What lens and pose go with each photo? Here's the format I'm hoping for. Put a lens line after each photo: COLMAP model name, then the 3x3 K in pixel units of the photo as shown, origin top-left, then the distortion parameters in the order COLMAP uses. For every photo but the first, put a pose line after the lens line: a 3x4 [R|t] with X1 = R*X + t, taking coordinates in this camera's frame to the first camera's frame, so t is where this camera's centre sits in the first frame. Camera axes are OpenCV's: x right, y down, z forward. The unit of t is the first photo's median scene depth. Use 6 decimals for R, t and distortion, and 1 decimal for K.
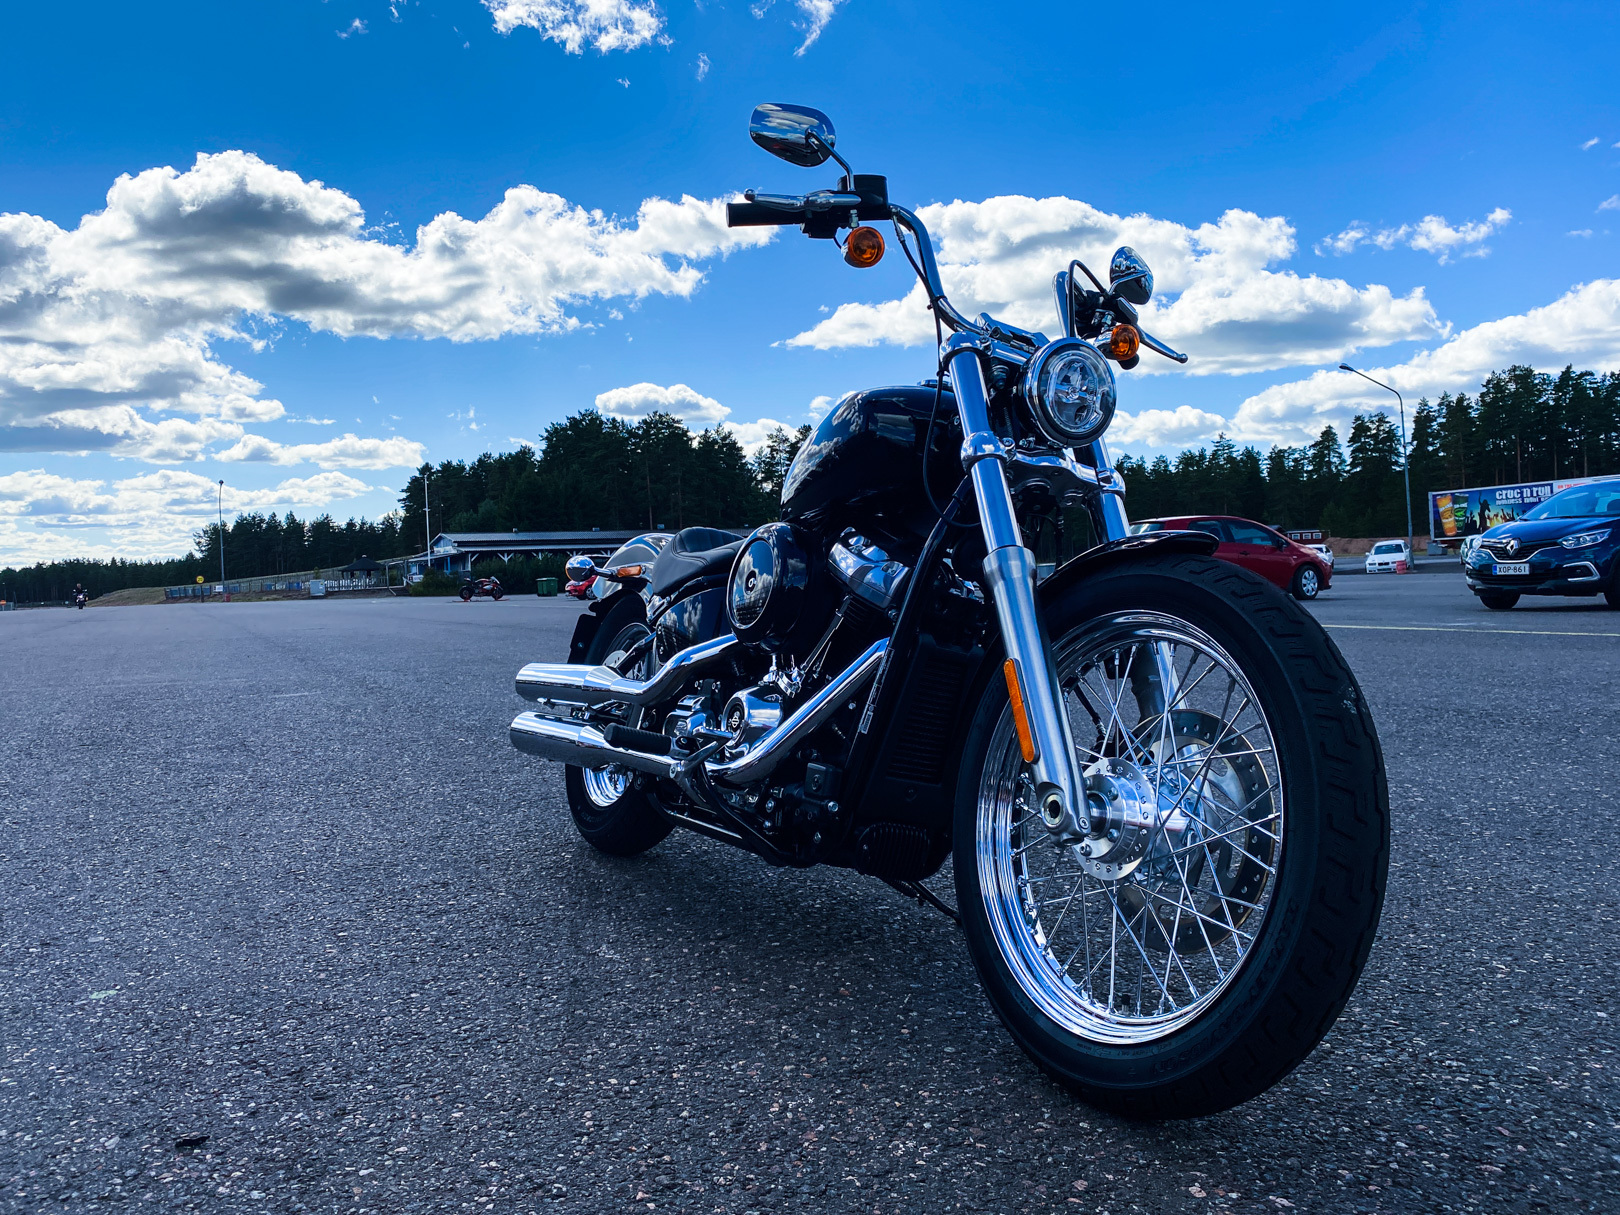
lens RADIAL K [[1221.0, 0, 803.6], [0, 1221.0, 594.3], [0, 0, 1]] dist [0.001547, -0.004667]
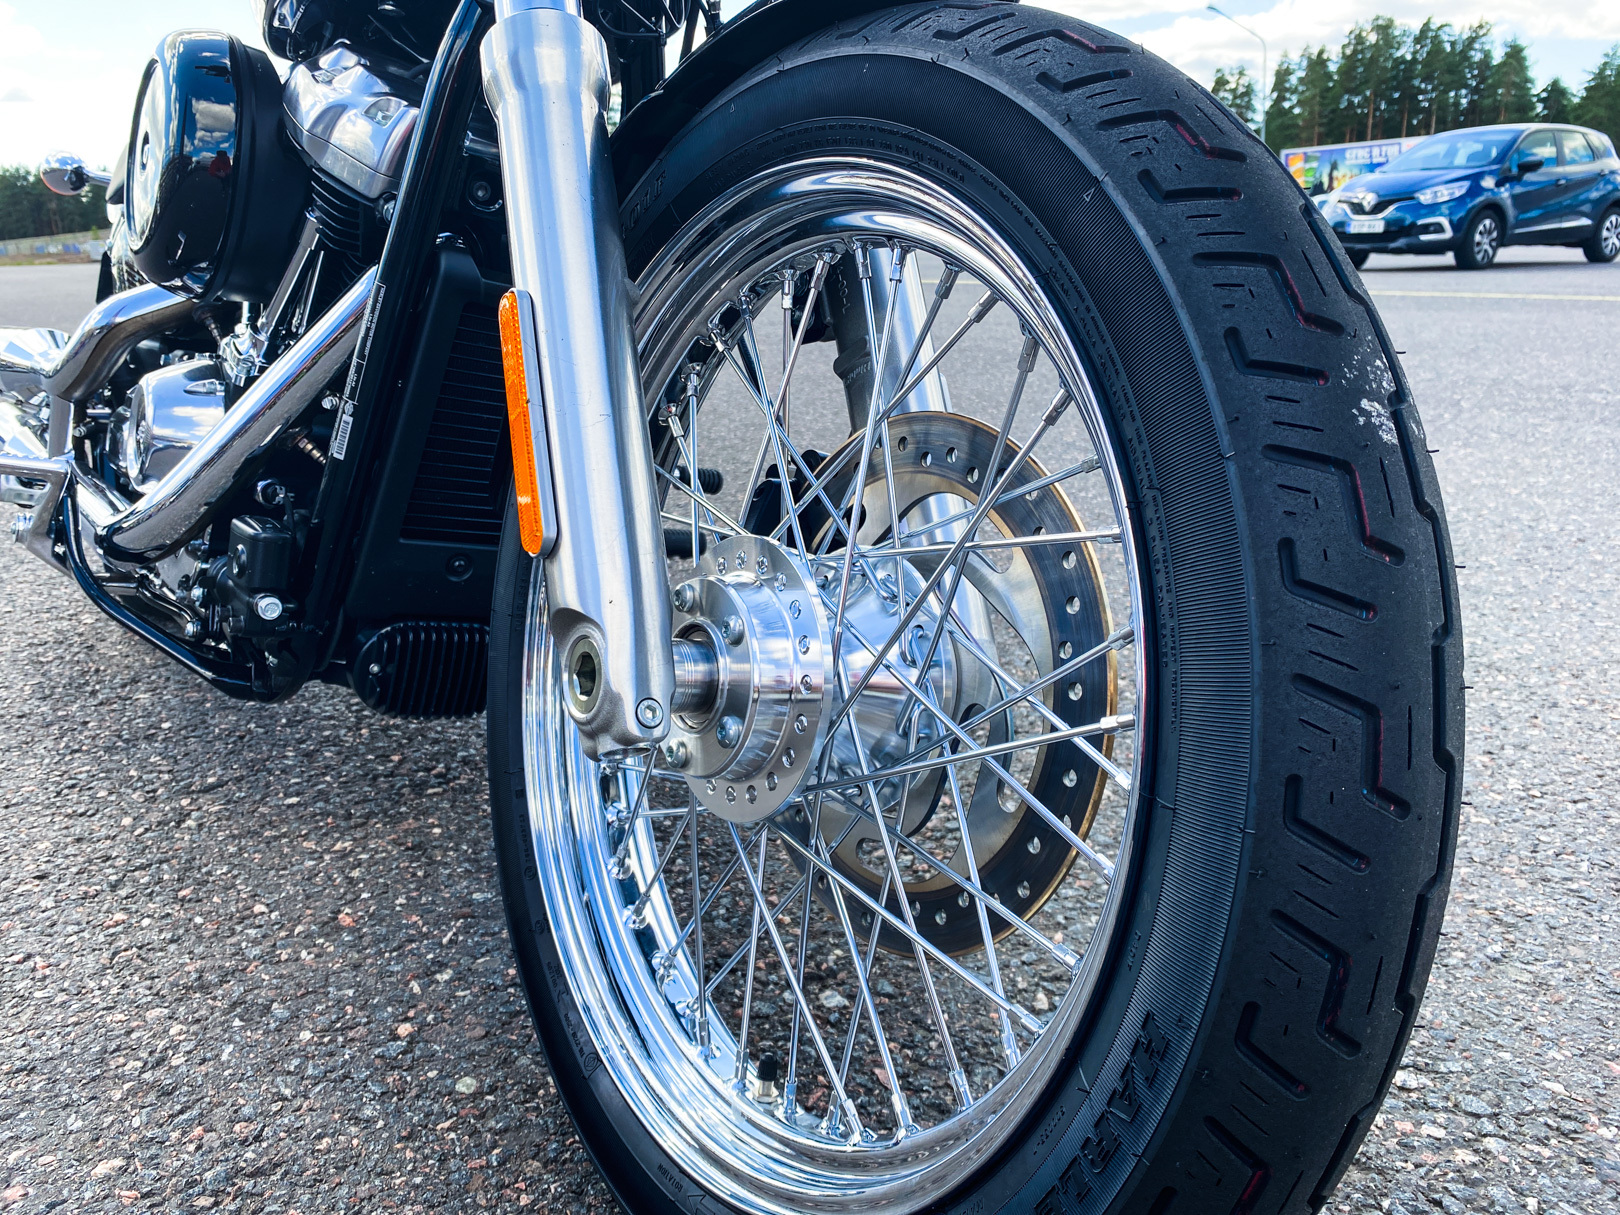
lens RADIAL K [[1221.0, 0, 803.6], [0, 1221.0, 594.3], [0, 0, 1]] dist [0.001547, -0.004667]
pose [[0.992690, -0.031642, 0.116470, 0.196122], [-0.000264, 0.964450, 0.264267, 0.039049], [-0.120691, -0.262365, 0.957391, 0.524055]]
